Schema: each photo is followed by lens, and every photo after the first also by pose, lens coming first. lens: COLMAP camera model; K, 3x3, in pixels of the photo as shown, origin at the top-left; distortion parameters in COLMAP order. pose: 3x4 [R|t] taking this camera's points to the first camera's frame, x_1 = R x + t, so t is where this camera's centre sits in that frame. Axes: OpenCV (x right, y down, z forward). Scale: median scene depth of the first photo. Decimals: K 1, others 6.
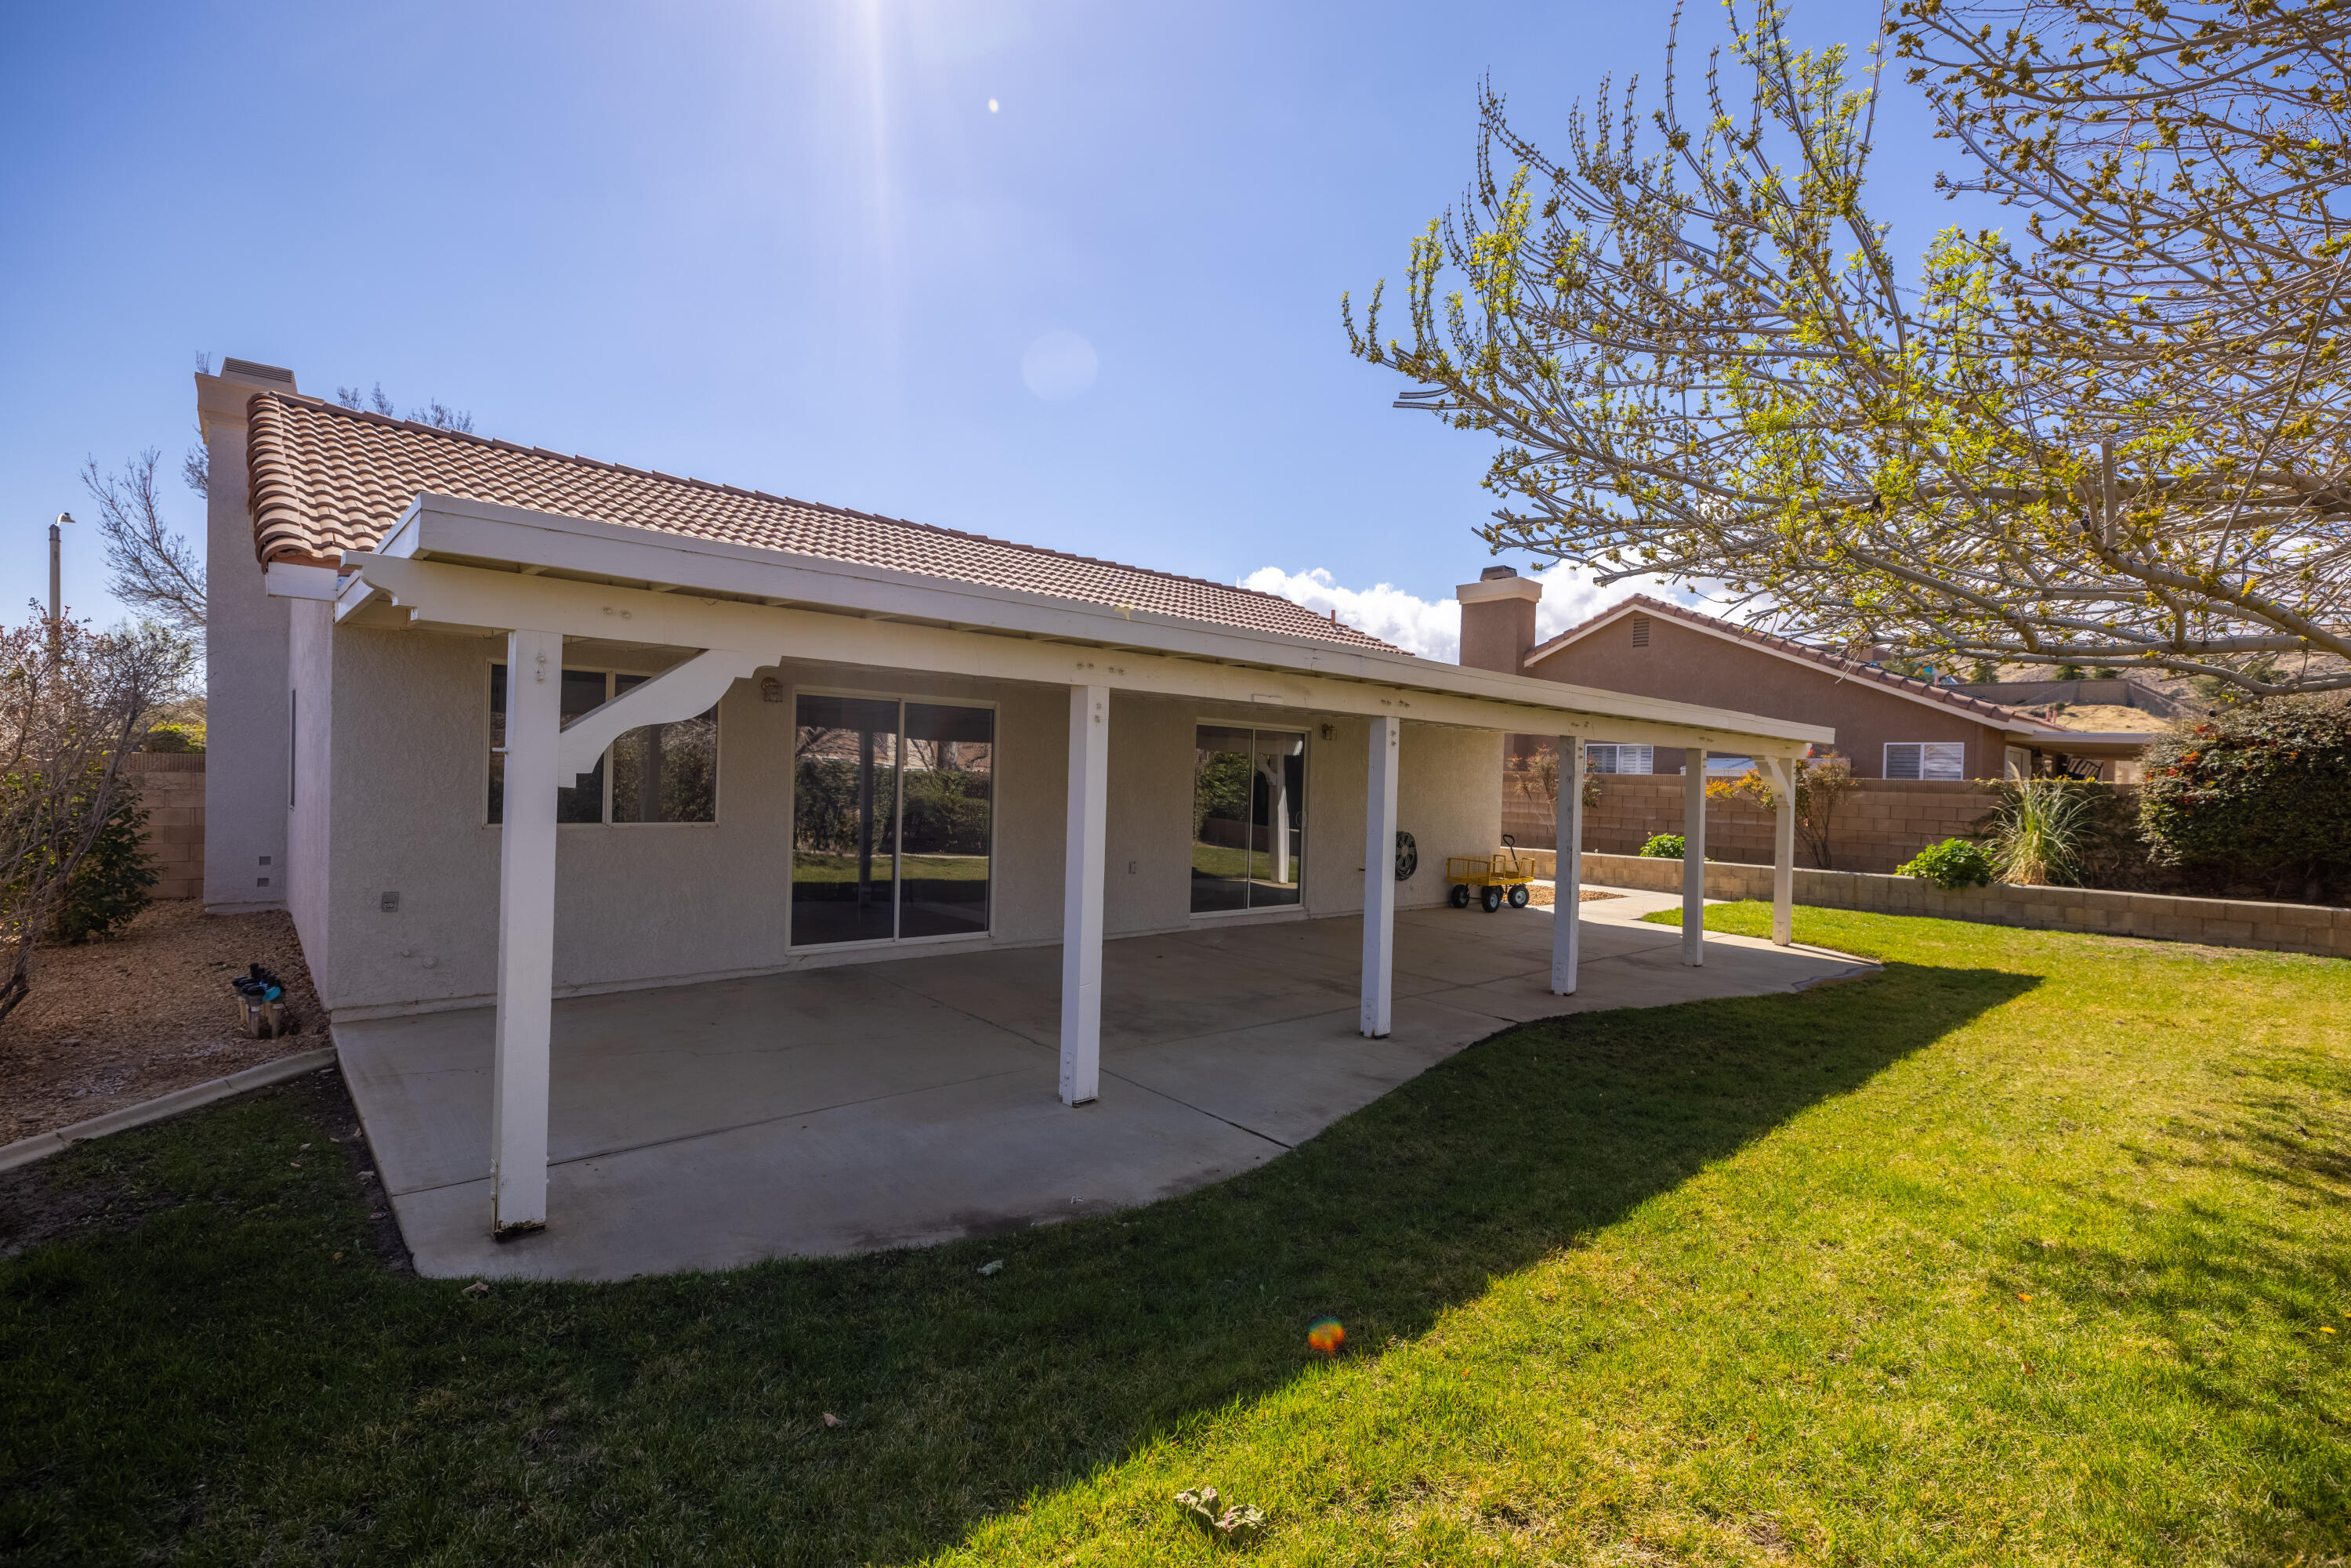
lens RADIAL K [[1074.7, 0, 1188.7], [0, 1074.7, 784.4], [0, 0, 1]] dist [0.000292, 0.000960]
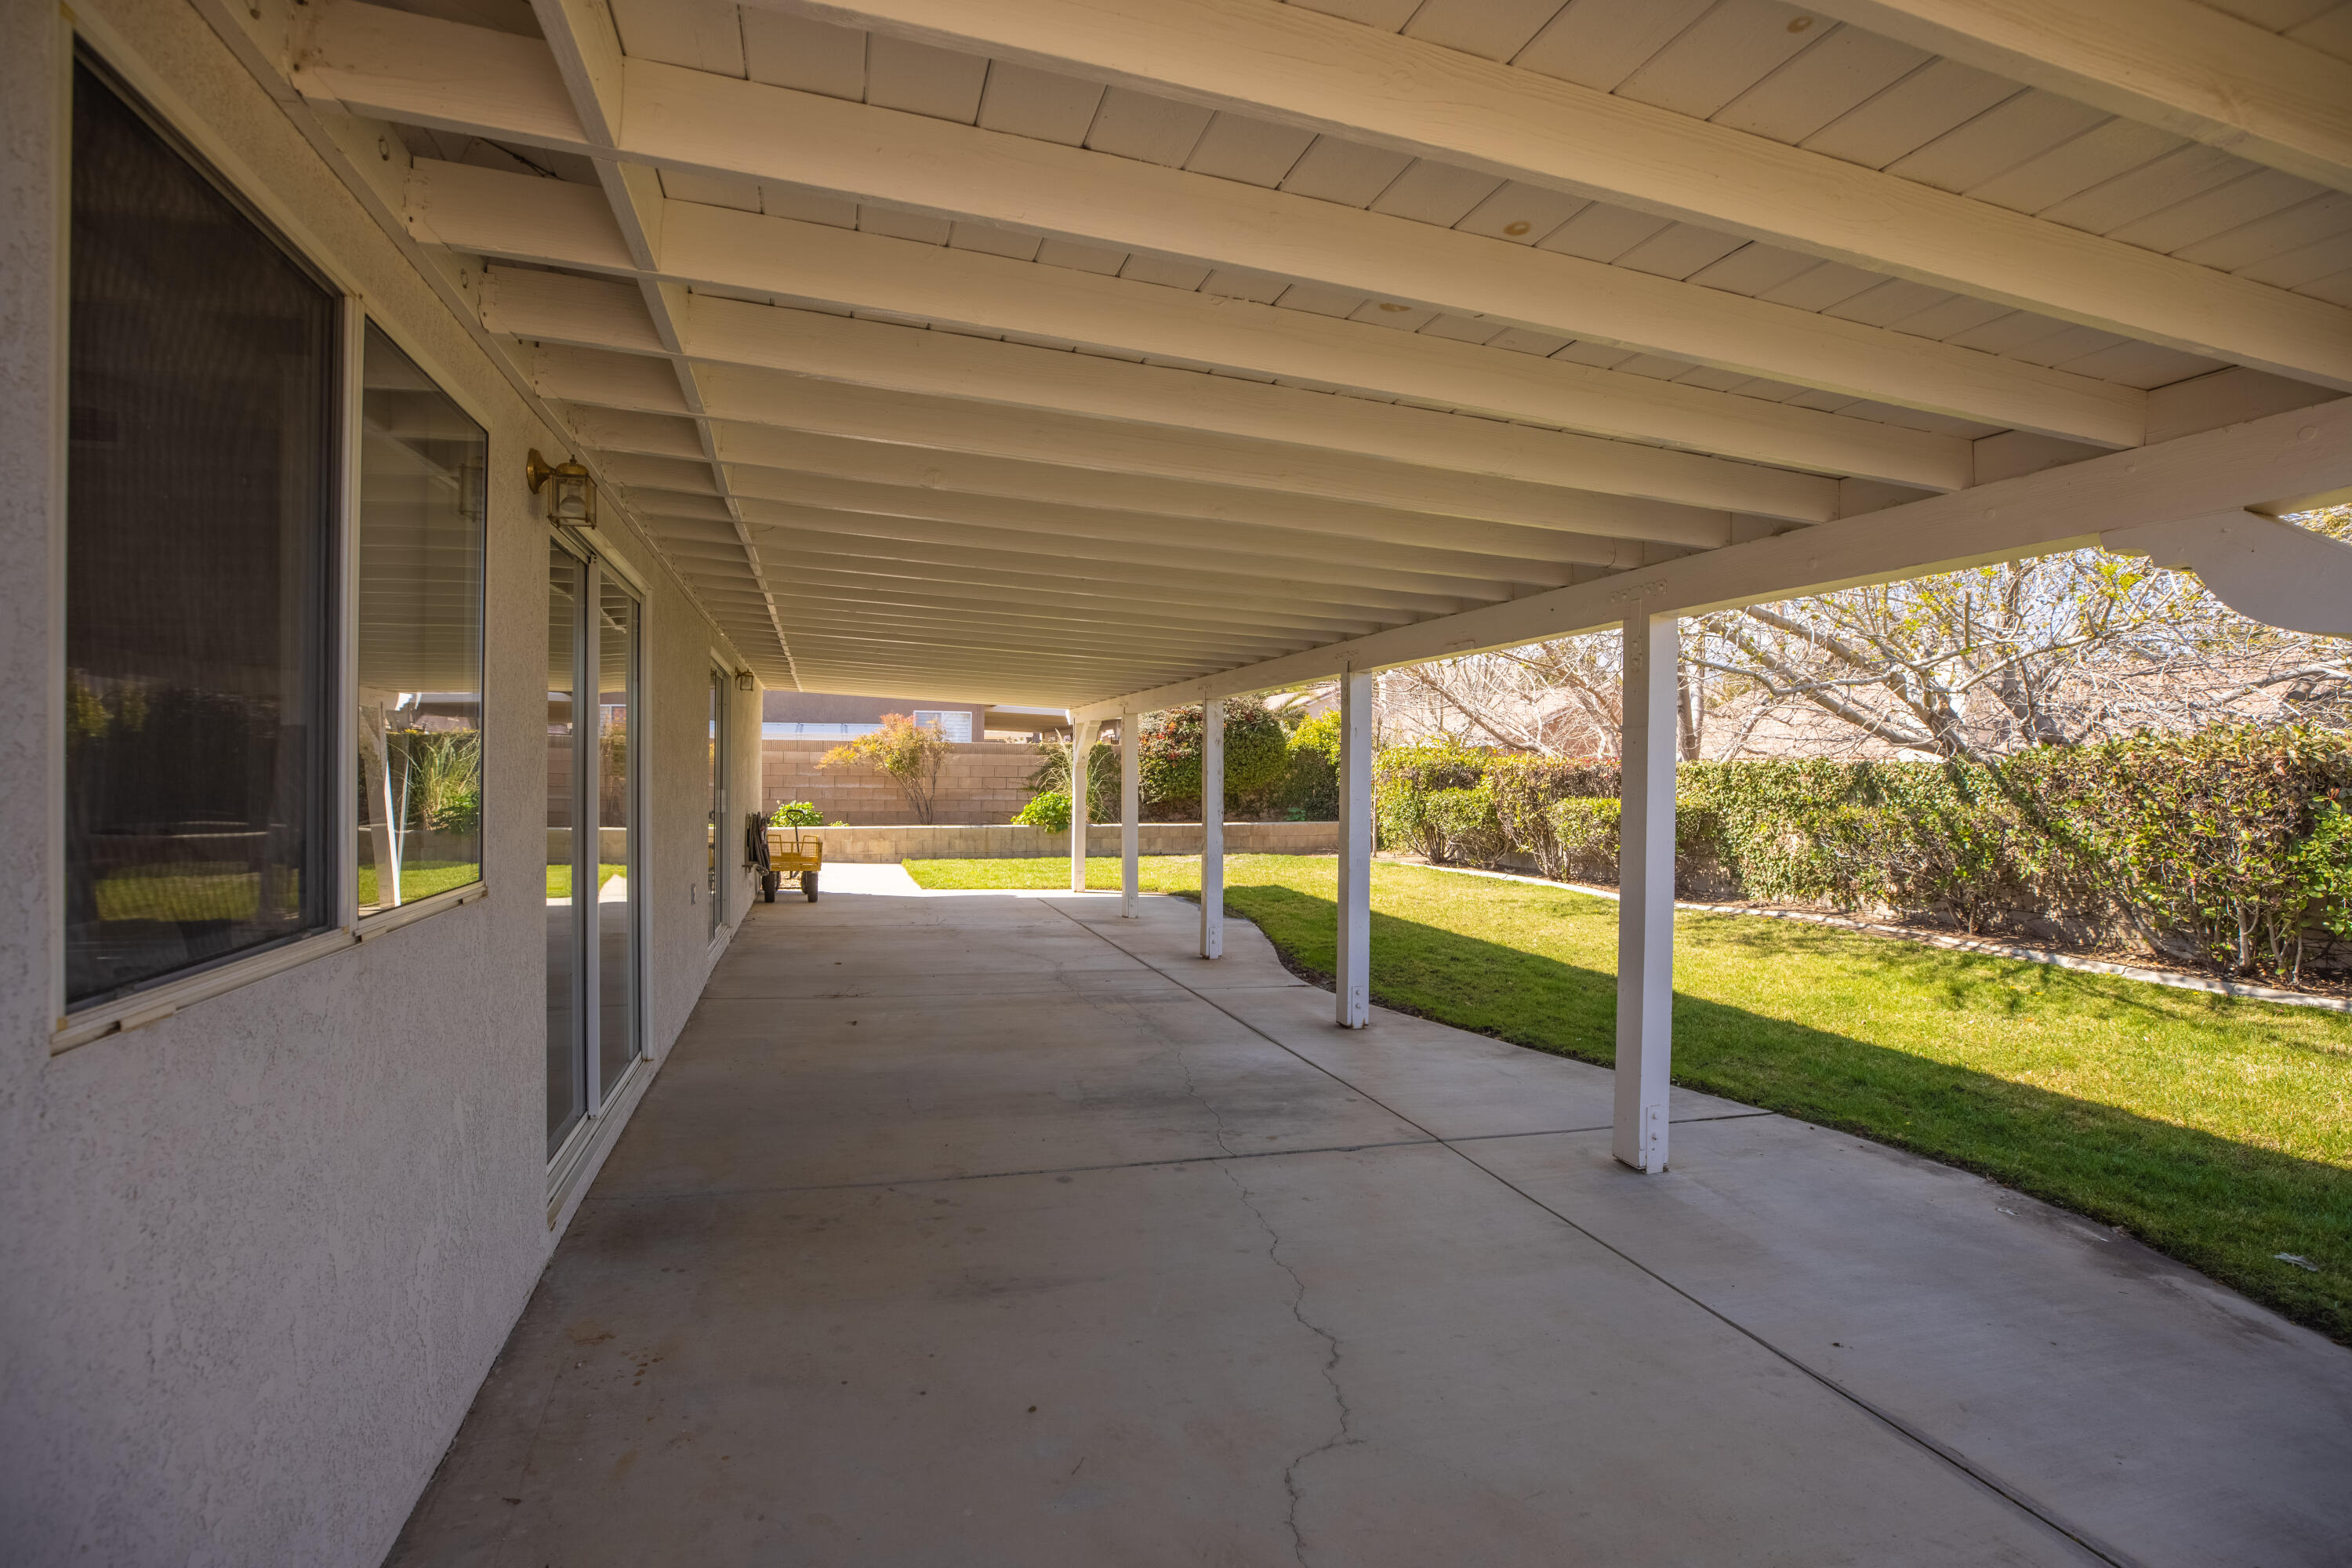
lens RADIAL K [[1075.2, 0, 1188.5], [0, 1075.2, 775.0], [0, 0, 1]] dist [0.000292, 0.000960]
pose [[0.401436, -0.035006, 0.915218, -0.391650], [0.010762, 0.999381, 0.033505, -0.008527], [-0.915824, -0.003600, 0.401564, 0.409914]]
